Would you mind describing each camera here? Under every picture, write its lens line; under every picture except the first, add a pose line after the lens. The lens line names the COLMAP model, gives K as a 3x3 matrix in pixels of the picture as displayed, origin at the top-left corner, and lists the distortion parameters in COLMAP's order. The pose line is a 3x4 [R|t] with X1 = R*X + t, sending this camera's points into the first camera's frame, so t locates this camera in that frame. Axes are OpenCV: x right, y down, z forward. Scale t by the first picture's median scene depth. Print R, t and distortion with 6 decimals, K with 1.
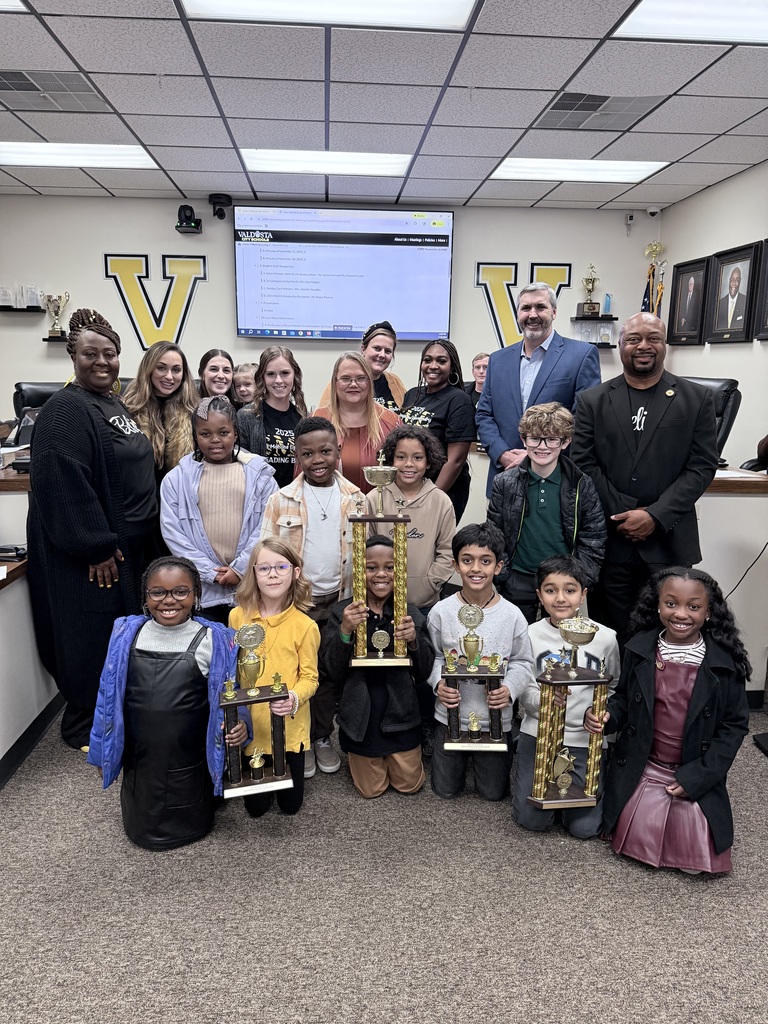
lens RADIAL K [[738.9, 0, 380.2], [0, 738.9, 512.3], [0, 0, 1]] dist [-0.000926, -0.024298]
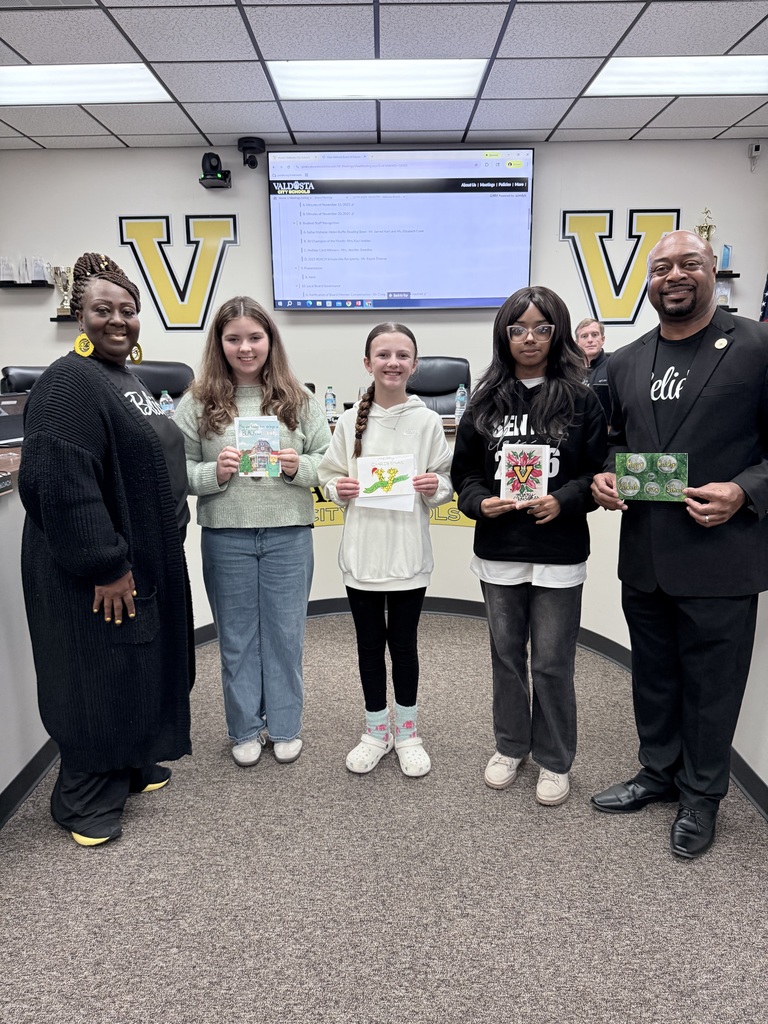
lens RADIAL K [[738.9, 0, 380.4], [0, 738.9, 517.4], [0, 0, 1]] dist [-0.000926, -0.024298]
pose [[0.996973, -0.007159, -0.077416, -0.011871], [0.008488, 0.999822, 0.016846, -0.018743], [0.077282, -0.017452, 0.996857, 0.211390]]
